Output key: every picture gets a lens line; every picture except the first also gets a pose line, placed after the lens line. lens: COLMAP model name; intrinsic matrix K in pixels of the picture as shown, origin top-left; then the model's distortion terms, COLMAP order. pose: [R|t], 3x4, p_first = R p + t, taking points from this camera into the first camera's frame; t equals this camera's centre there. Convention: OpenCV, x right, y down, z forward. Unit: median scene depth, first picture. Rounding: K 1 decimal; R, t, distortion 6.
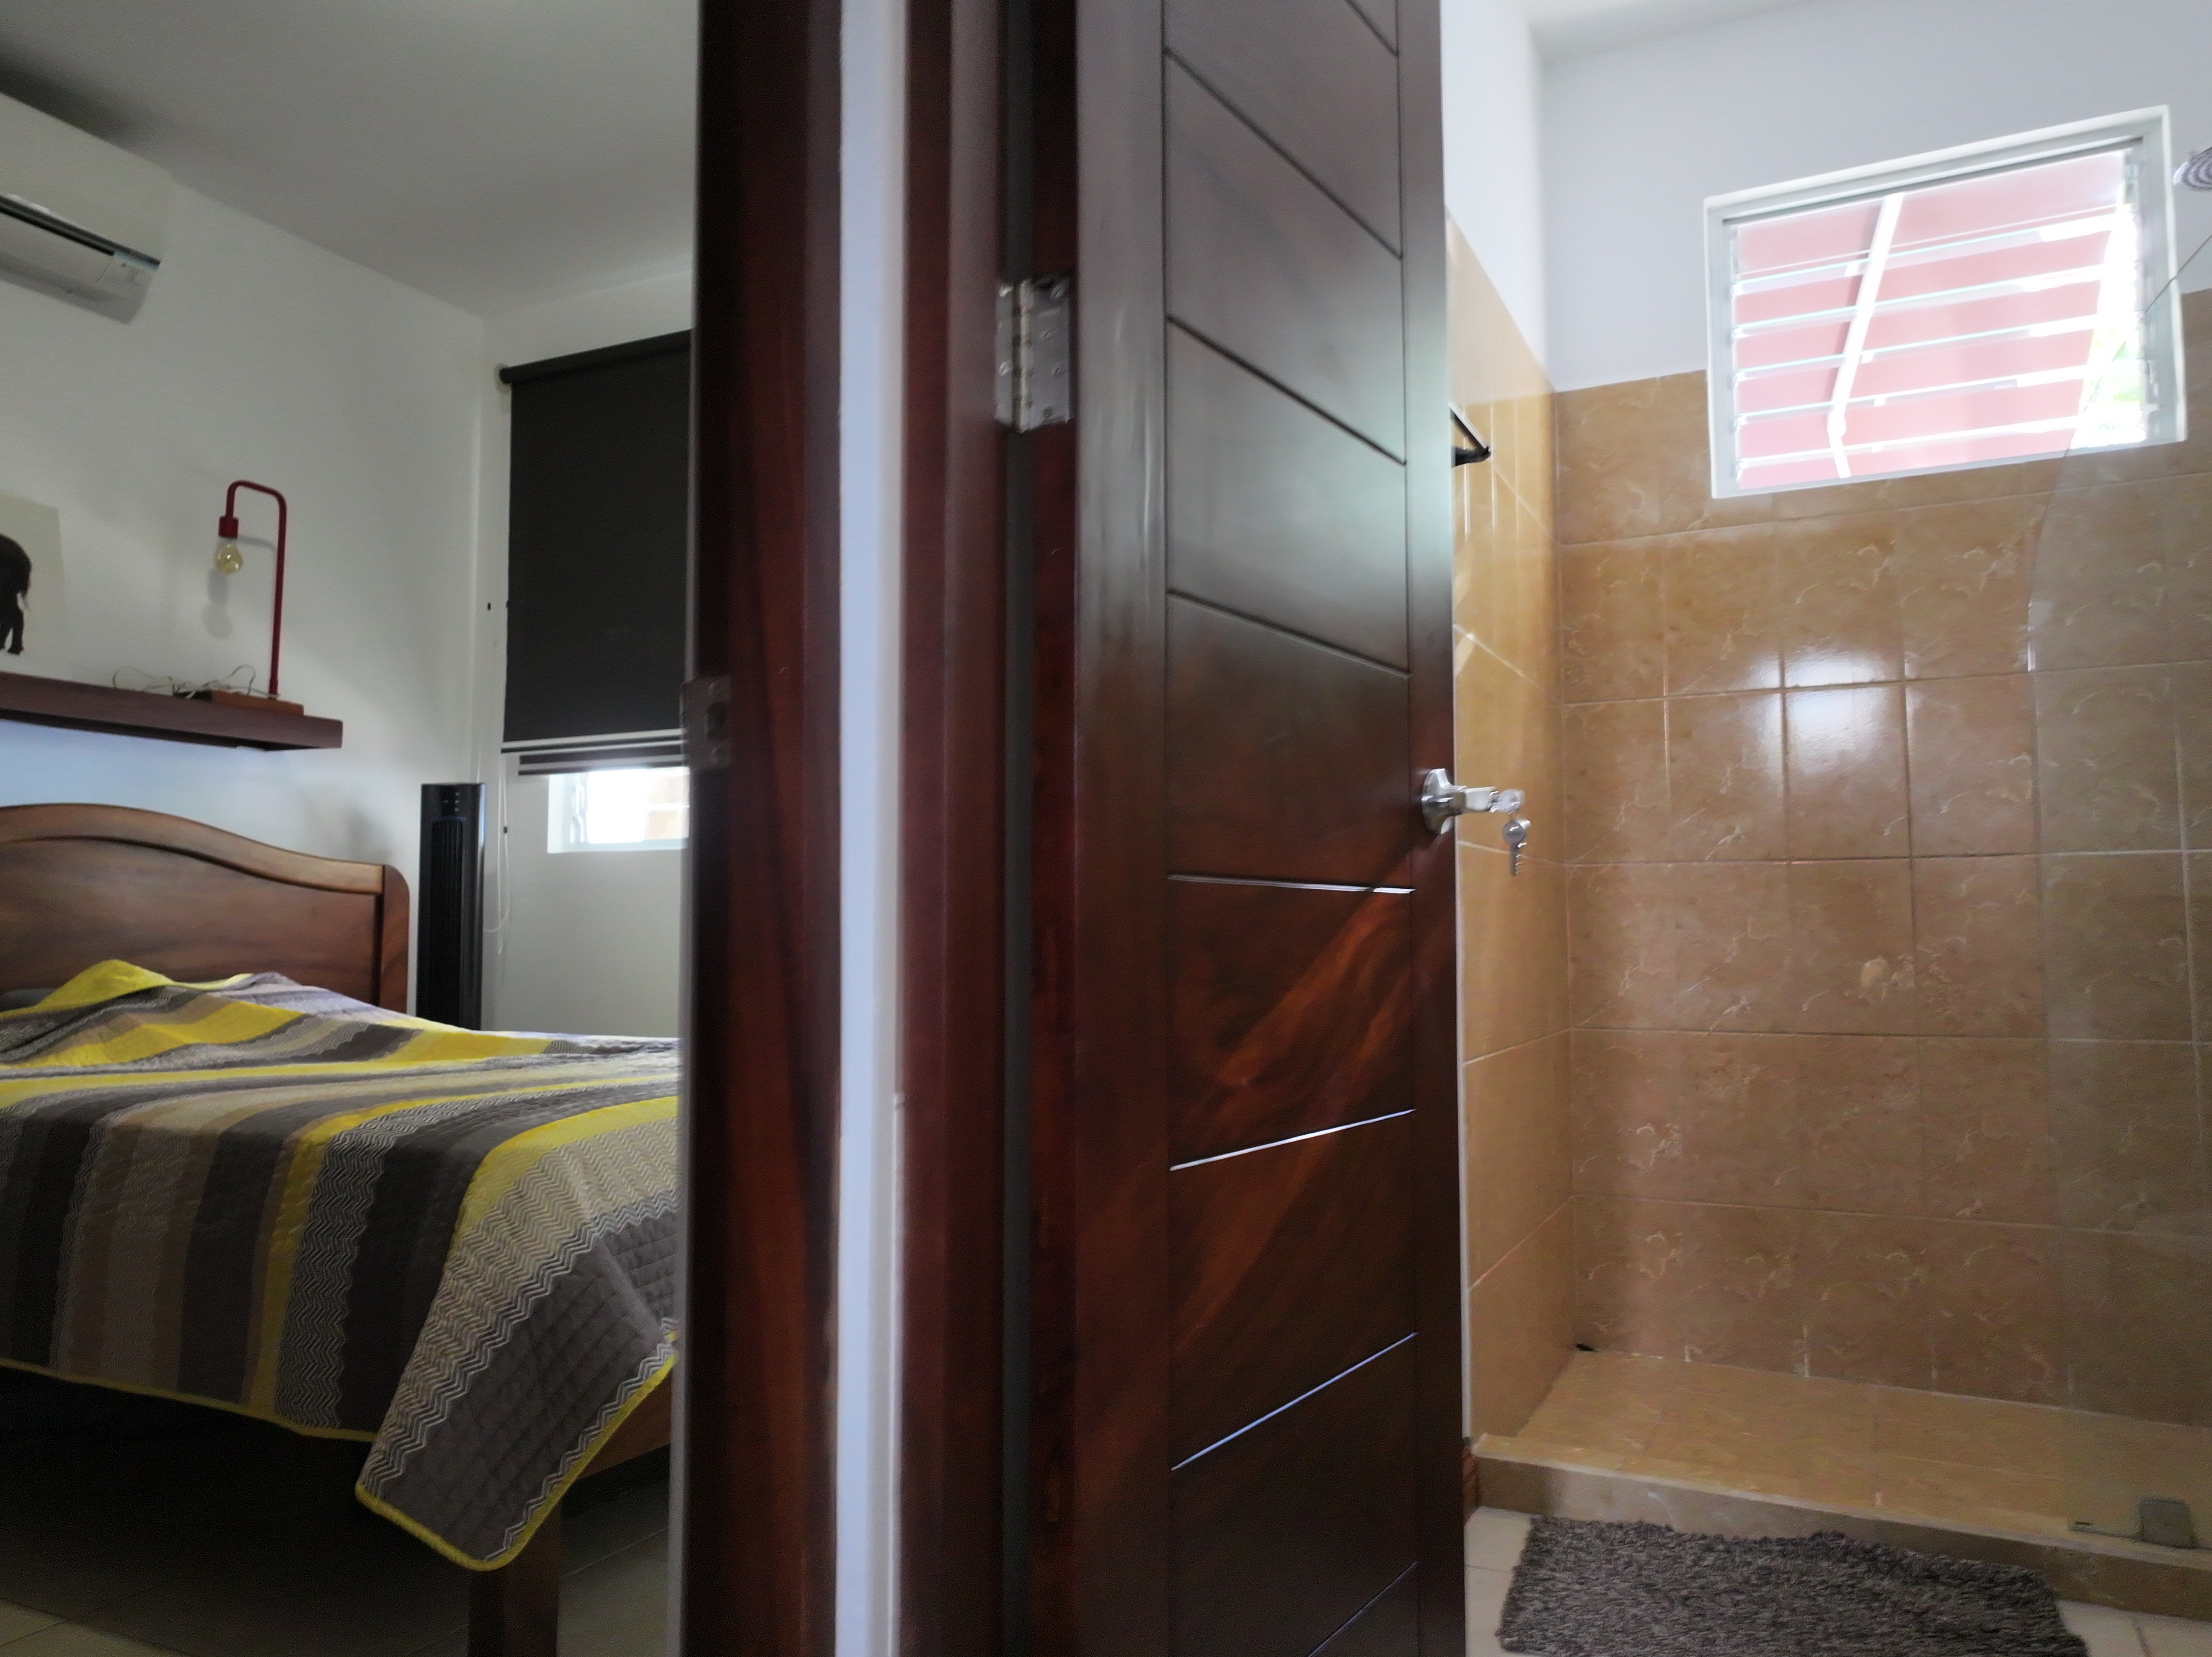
lens RADIAL K [[1553.2, 0, 1097.4], [0, 1553.2, 823.1], [0, 0, 1]] dist [-0.009136, 0.026527]
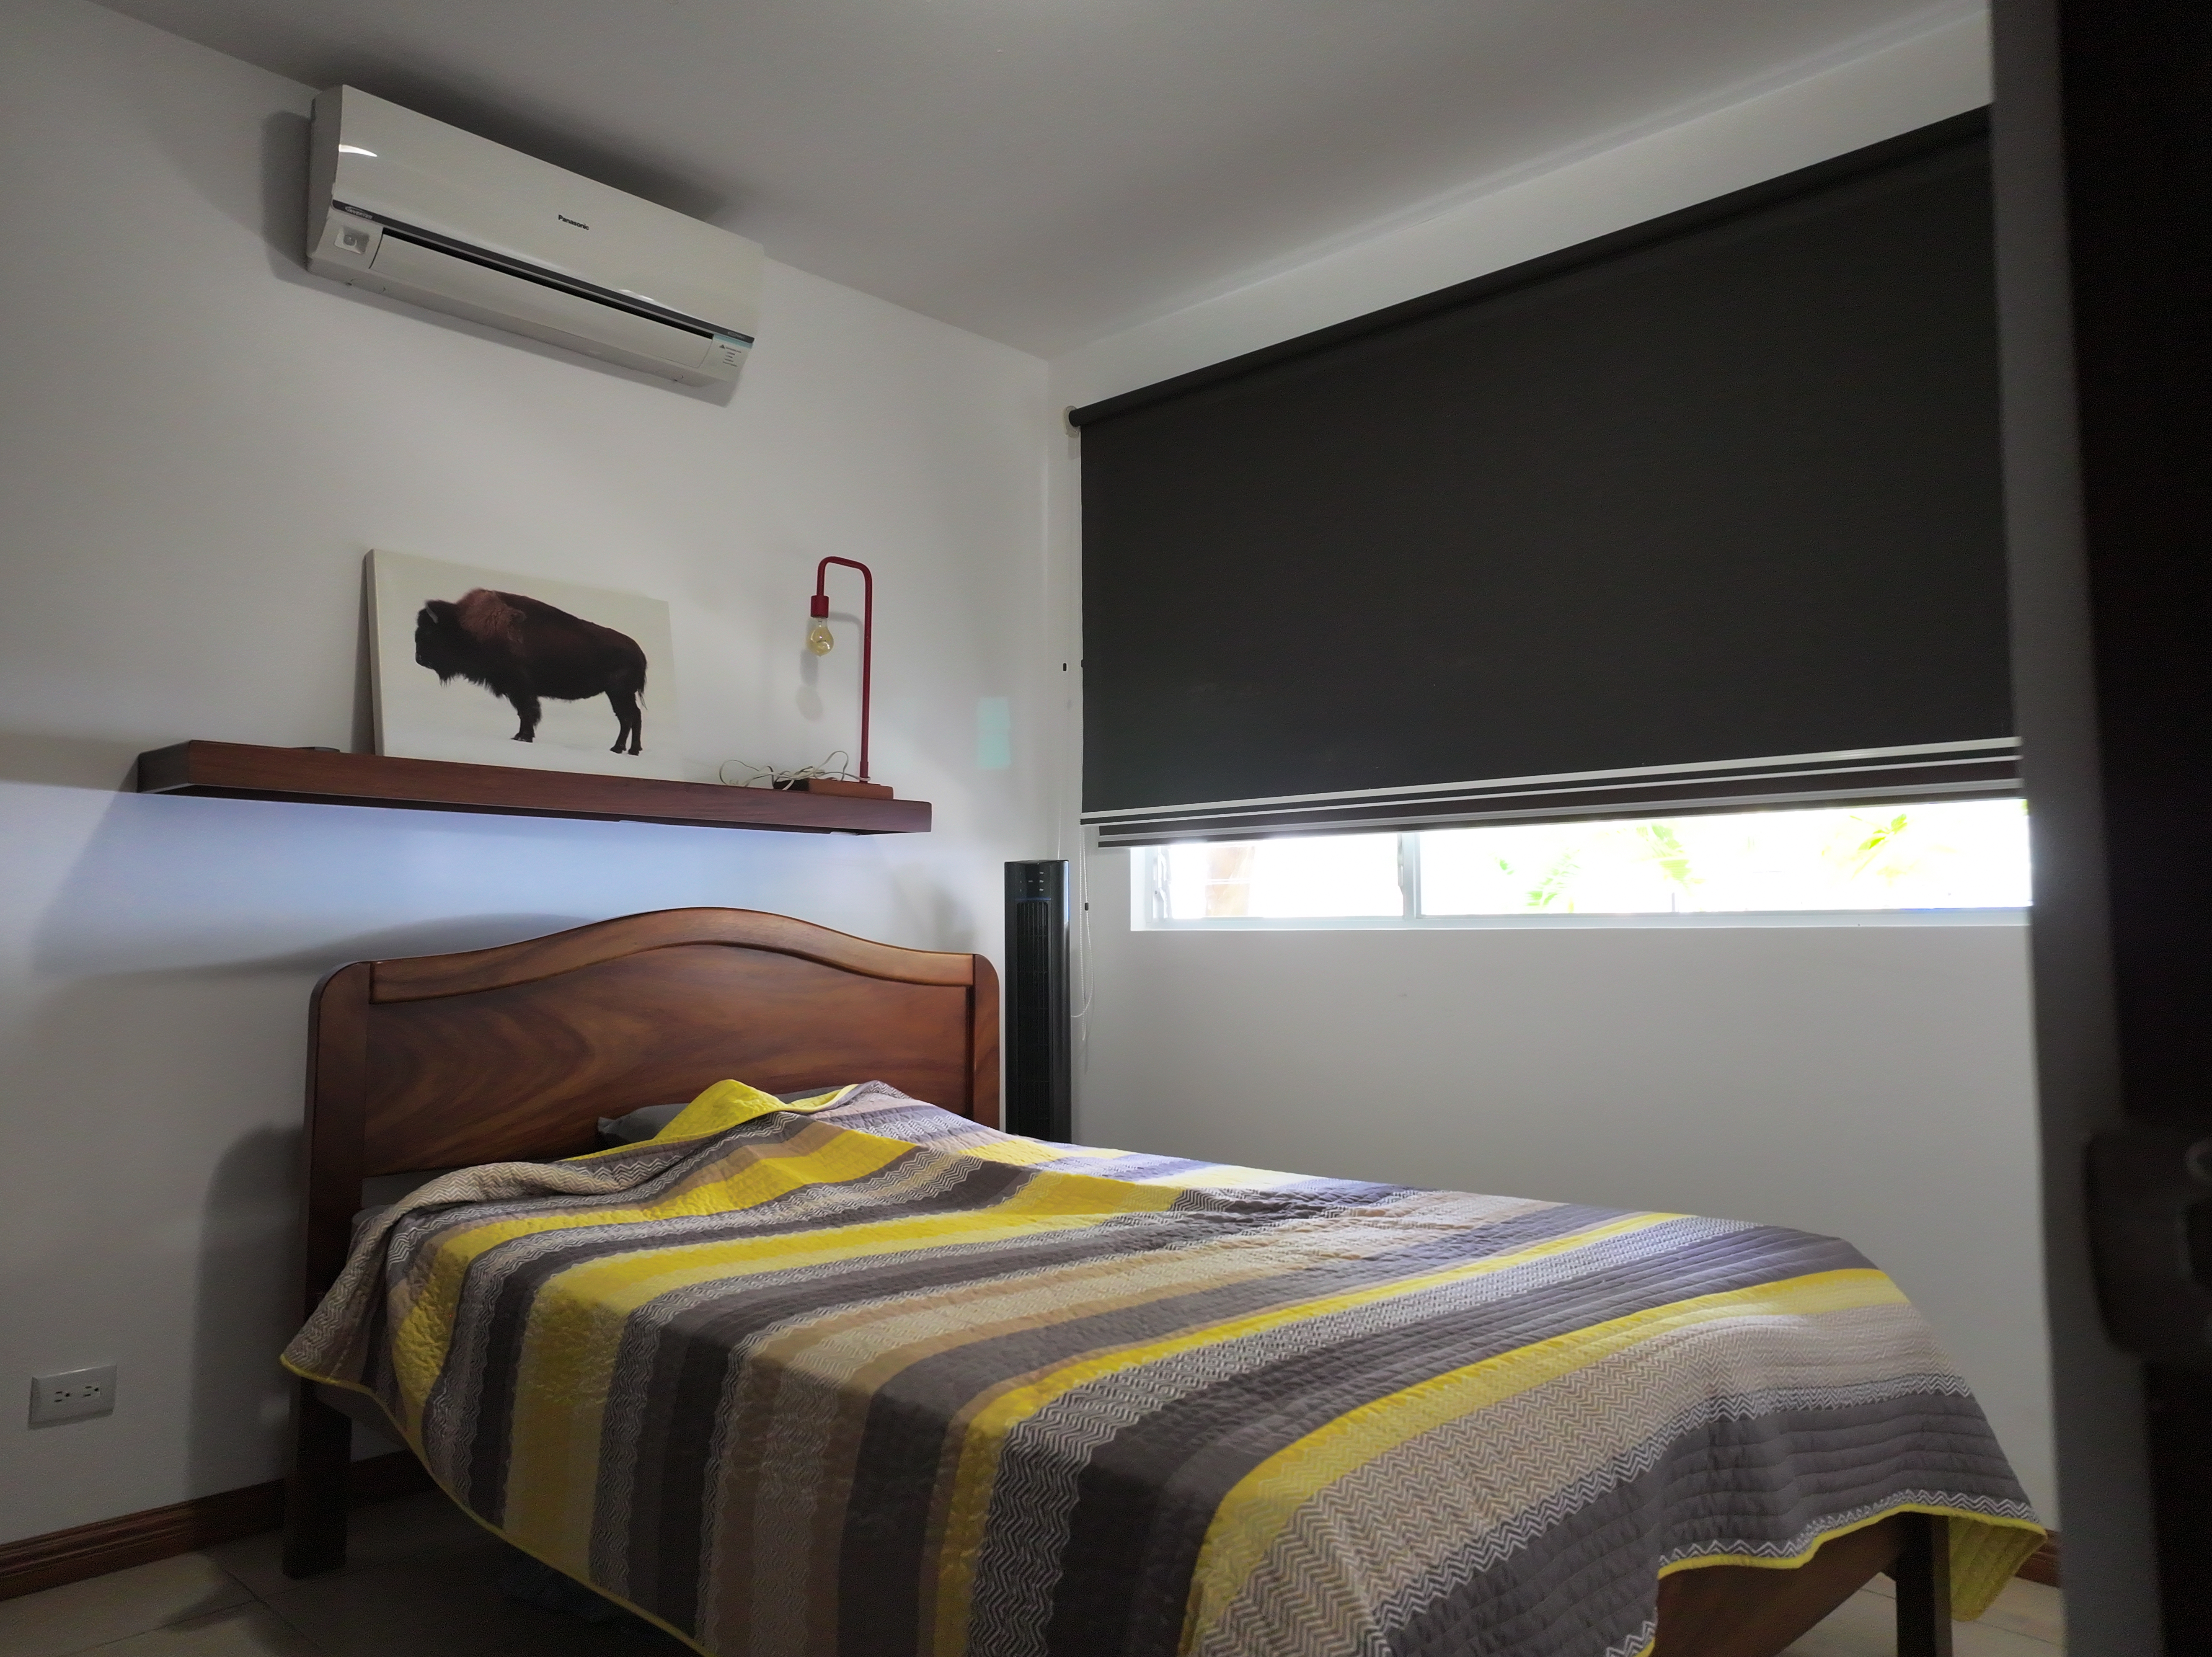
lens RADIAL K [[1553.2, 0, 1097.4], [0, 1553.2, 823.1], [0, 0, 1]] dist [-0.009136, 0.026527]
pose [[0.950690, -0.023850, -0.309224, -0.115335], [0.022816, 0.999715, -0.006960, -0.051418], [0.309302, -0.000438, 0.950964, 0.158395]]
